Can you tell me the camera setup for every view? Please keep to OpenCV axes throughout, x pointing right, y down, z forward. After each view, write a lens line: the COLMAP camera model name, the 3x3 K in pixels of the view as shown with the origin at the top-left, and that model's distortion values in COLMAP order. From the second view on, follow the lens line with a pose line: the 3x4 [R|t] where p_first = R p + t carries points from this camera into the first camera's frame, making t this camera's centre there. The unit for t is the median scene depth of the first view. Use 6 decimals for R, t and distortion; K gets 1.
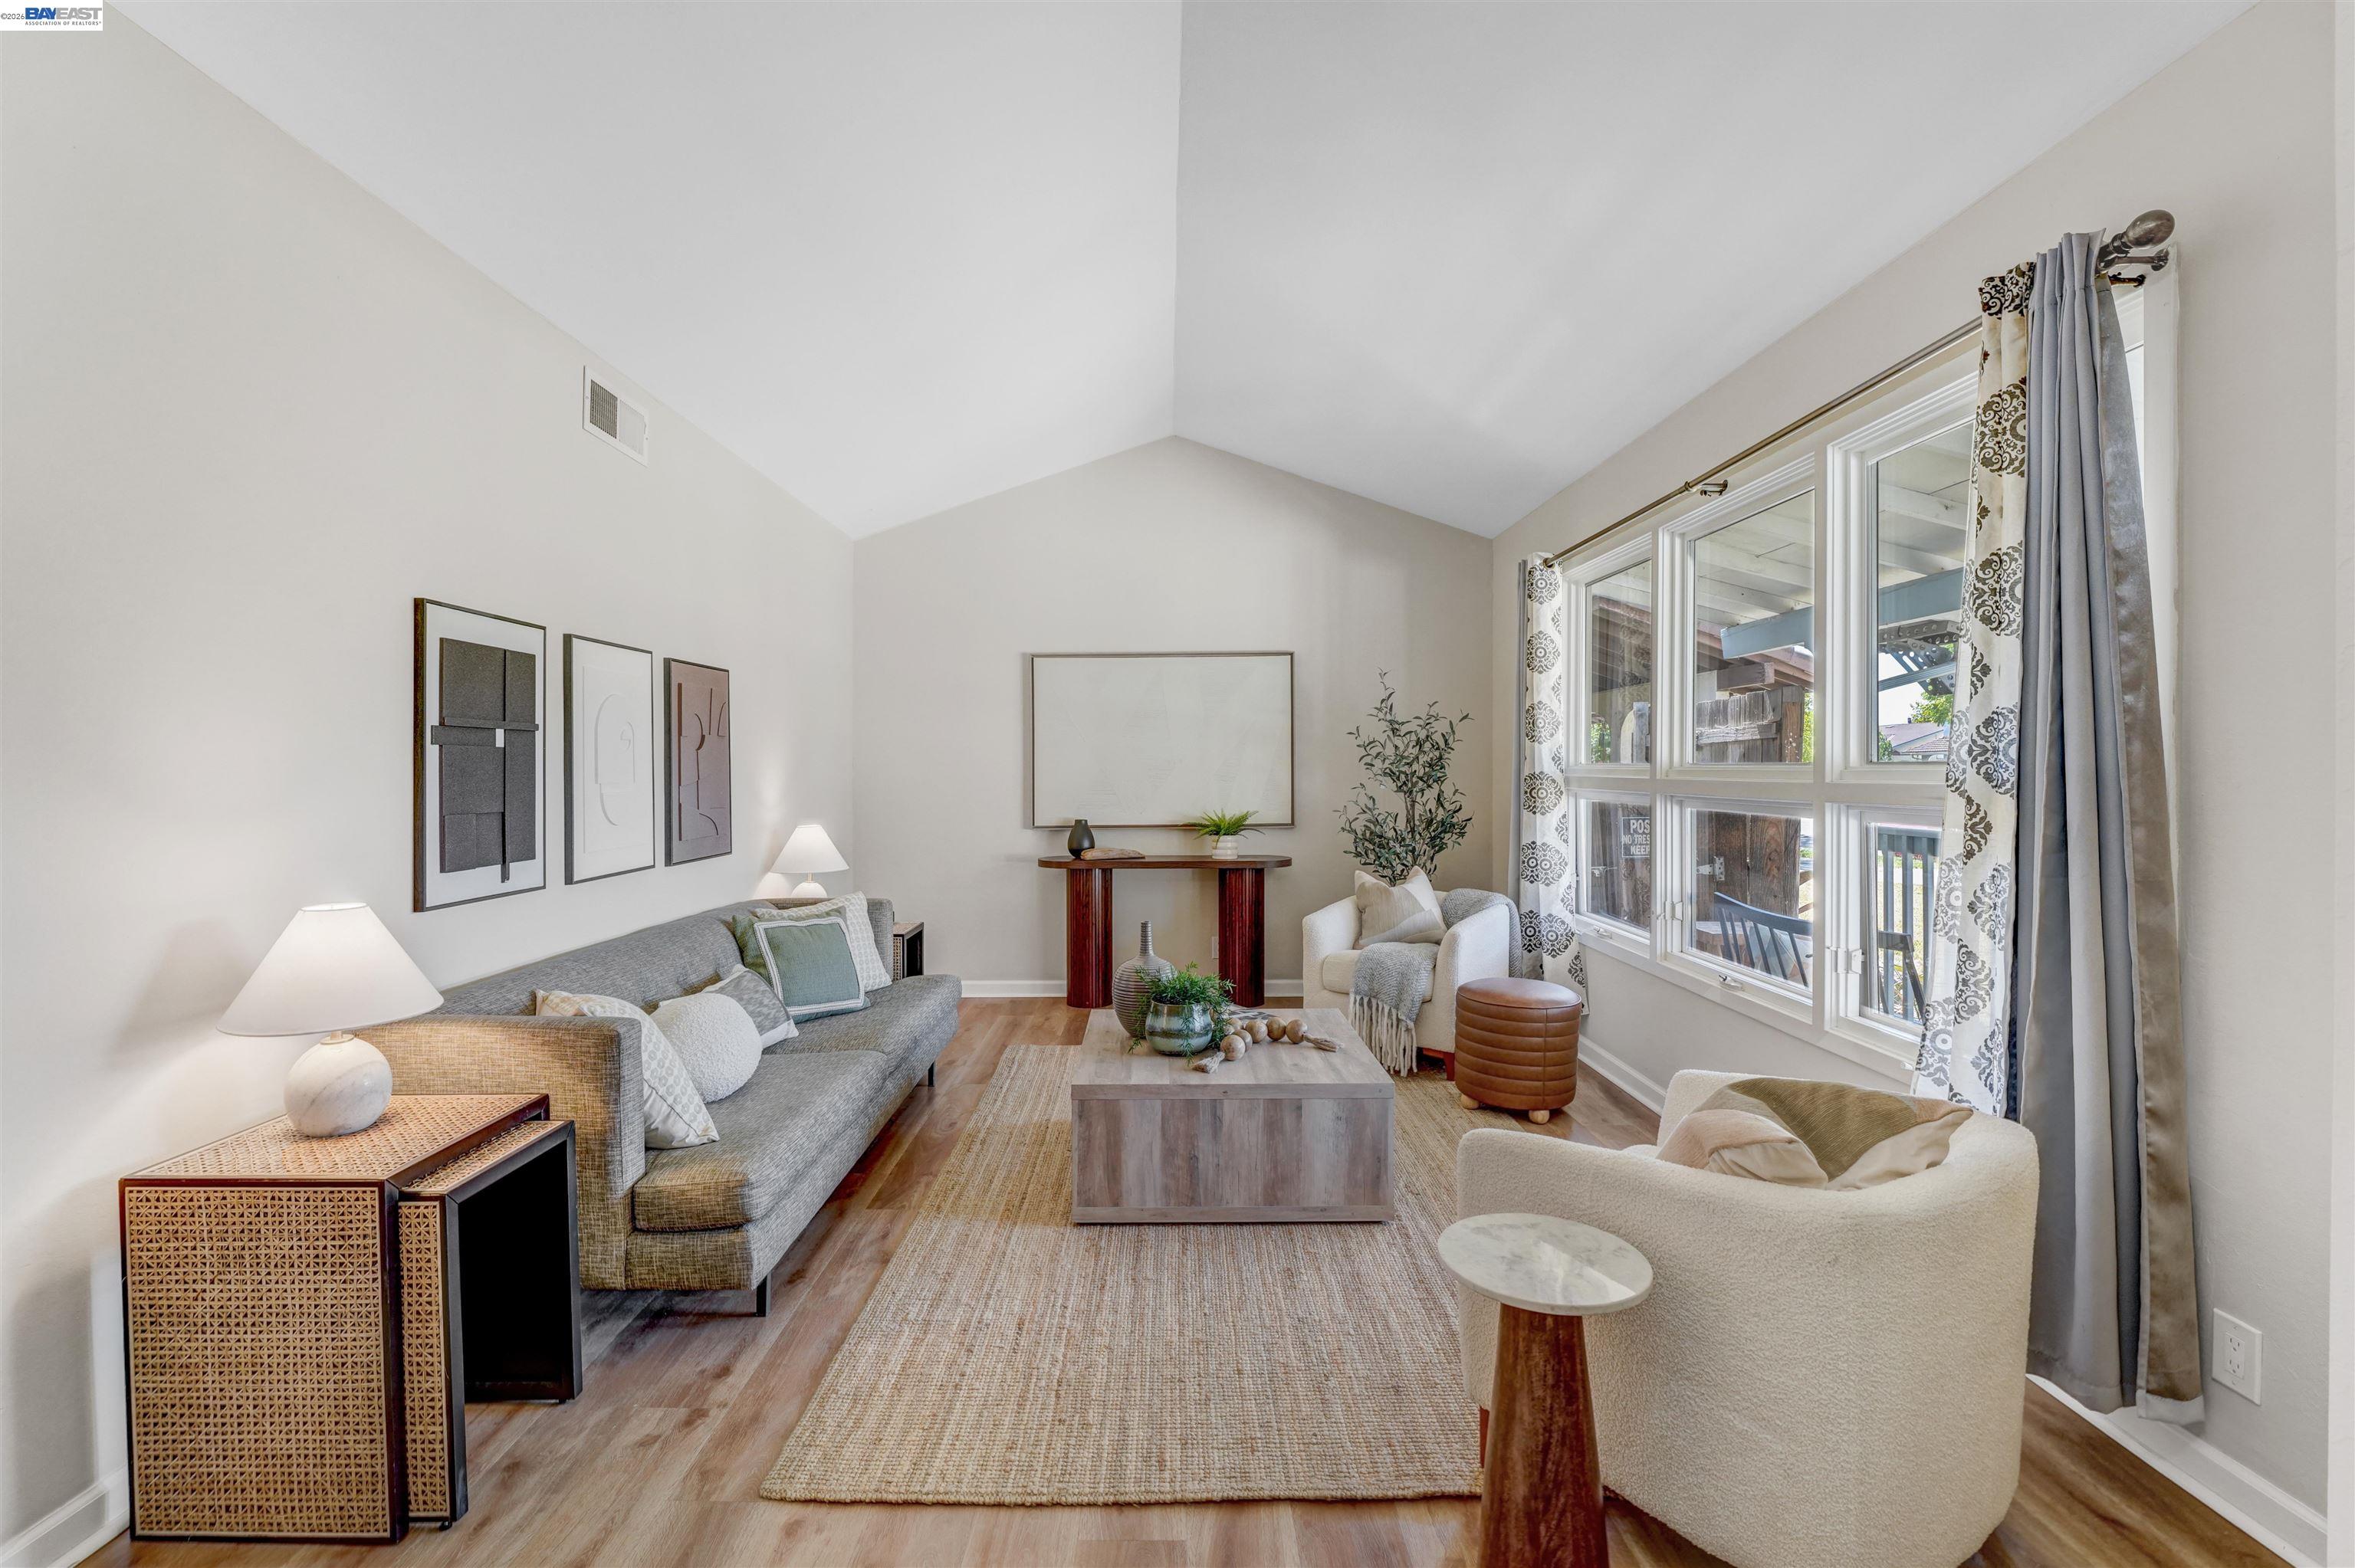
lens RADIAL K [[1041.2, 0, 1168.2], [0, 1041.2, 776.9], [0, 0, 1]] dist [-0.017771, 0.000303]
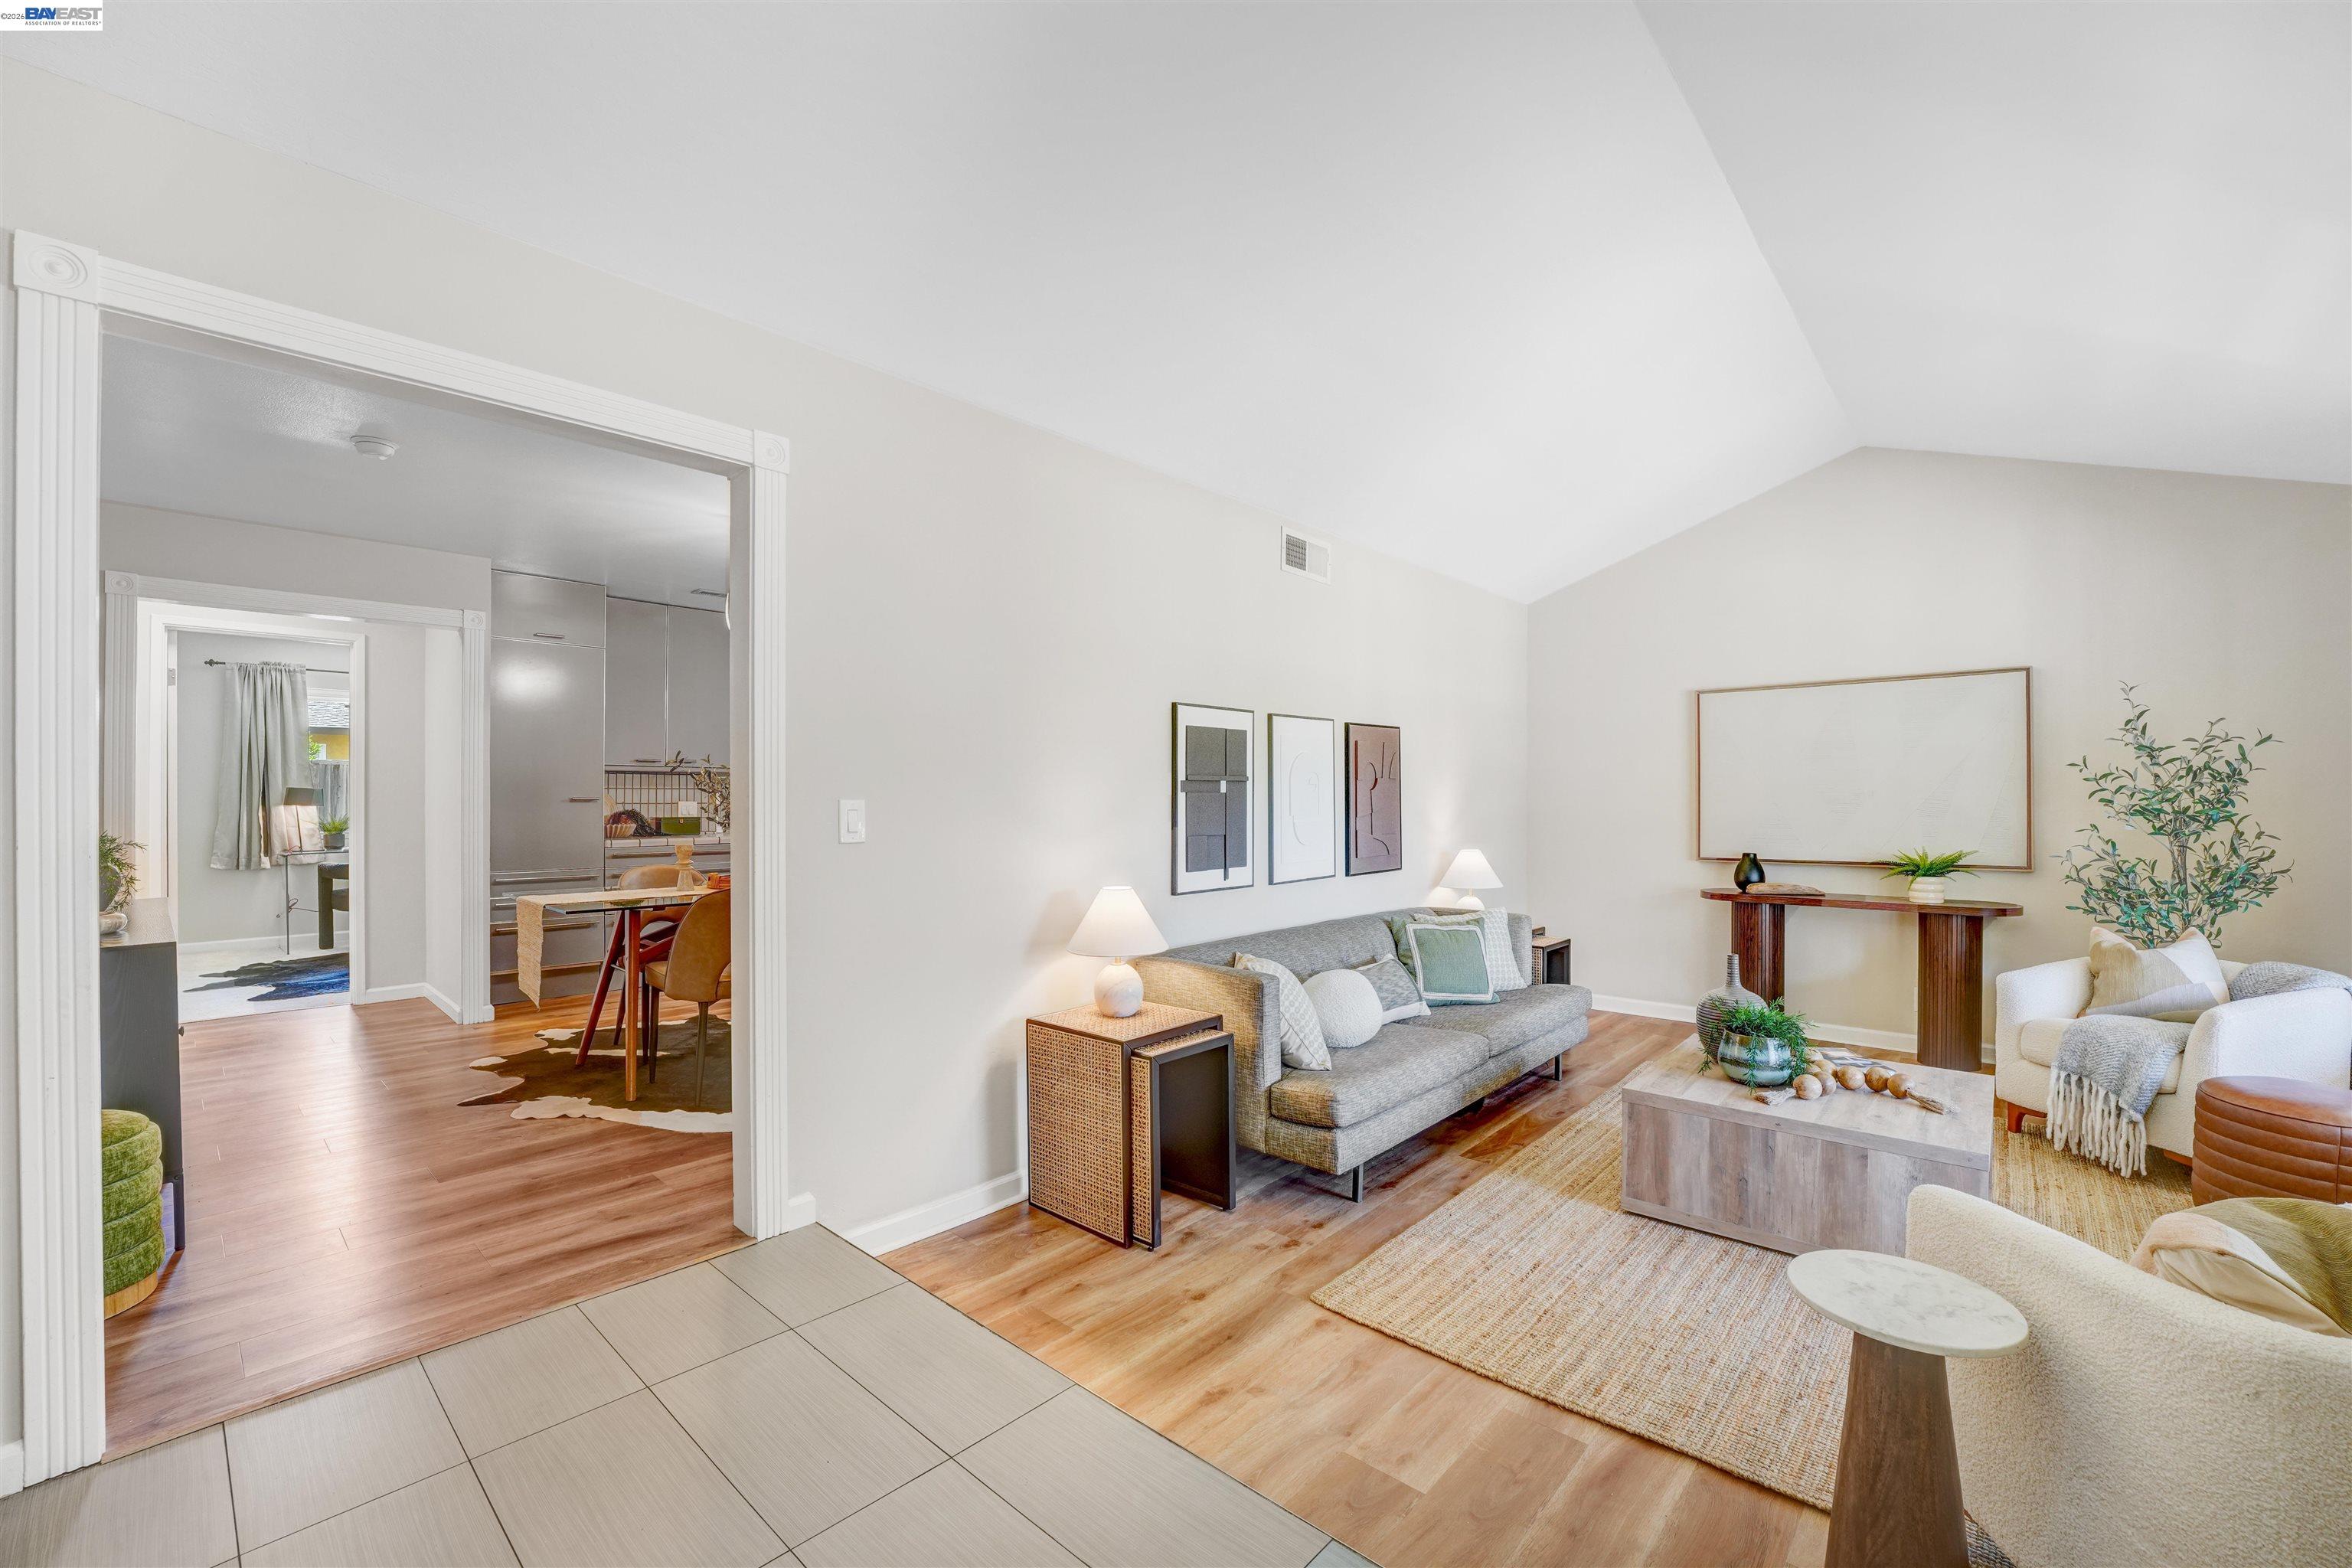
lens RADIAL K [[955.9, 0, 1160.7], [0, 955.9, 804.1], [0, 0, 1]] dist [-0.031578, 0.003257]
pose [[0.732356, 0.005013, -0.680903, 0.239497], [-0.003085, 0.999987, 0.004044, -0.016053], [0.680915, -0.000861, 0.732362, -0.098817]]
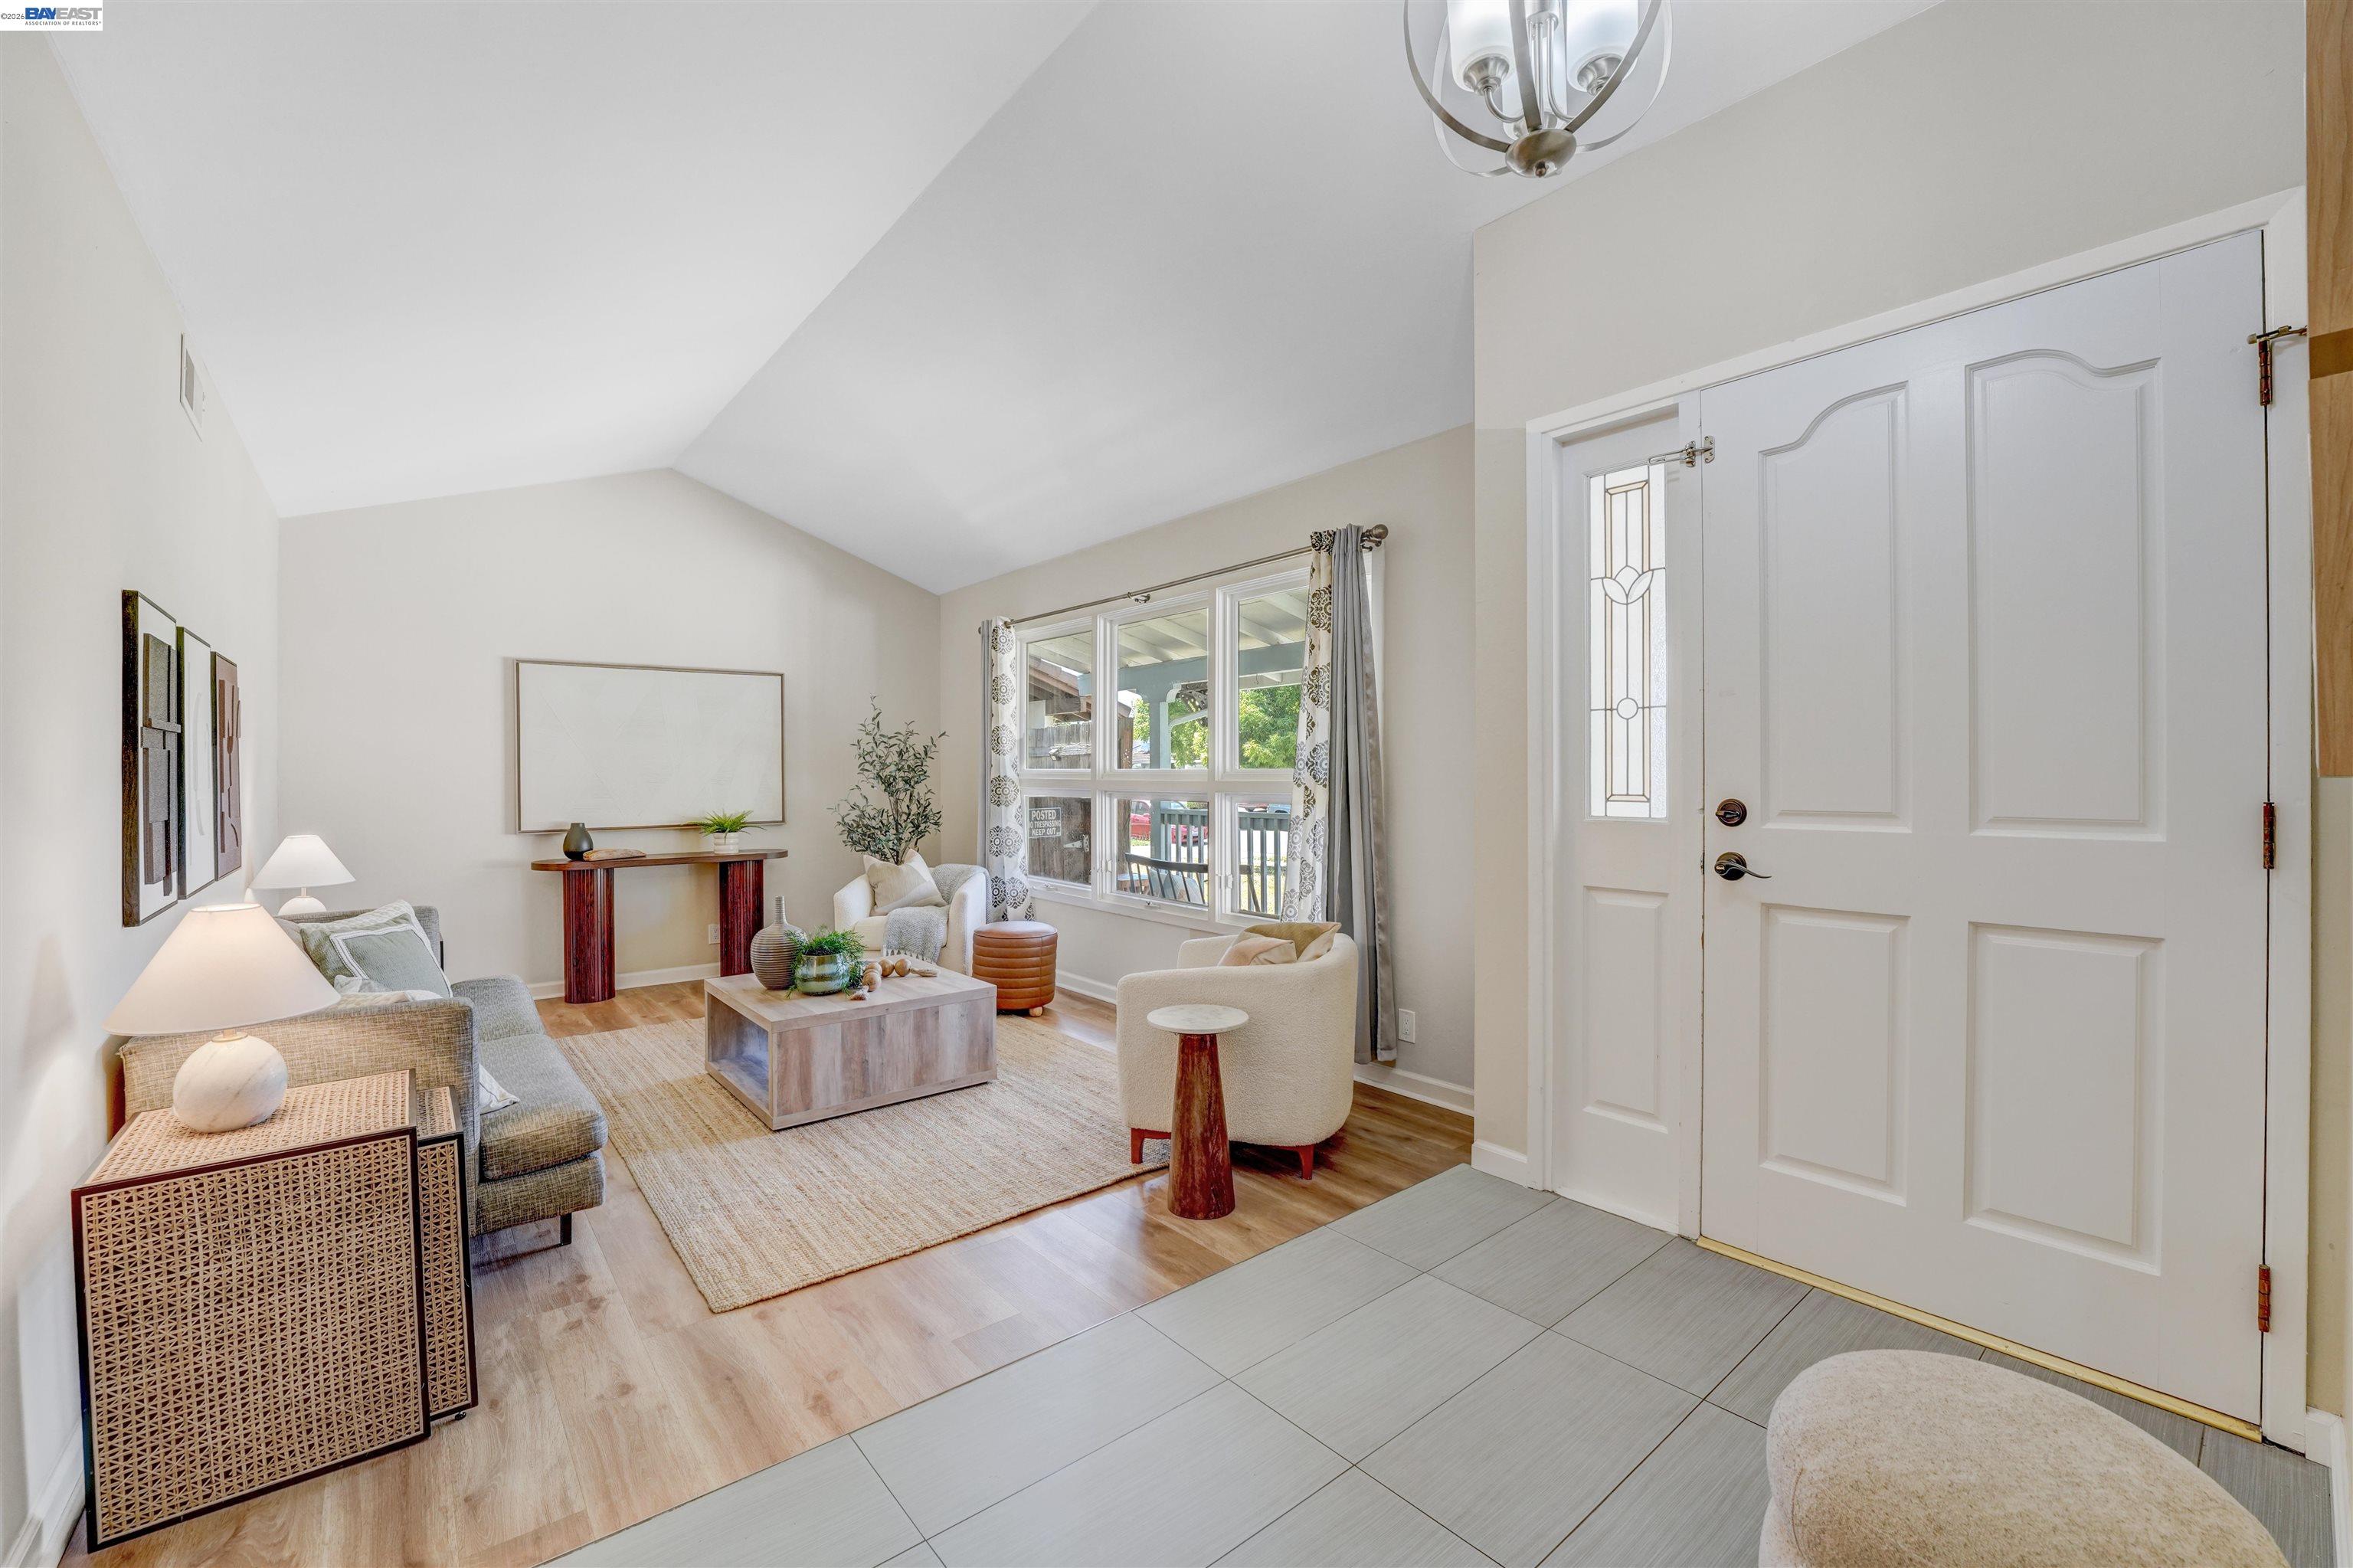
lens RADIAL K [[960.9, 0, 1164.7], [0, 960.9, 788.7], [0, 0, 1]] dist [-0.023911, 0.000635]
pose [[0.777712, -0.010941, 0.628525, -0.450057], [0.006520, 0.999935, 0.009340, 0.003359], [-0.628587, -0.003166, 0.777733, -0.209991]]
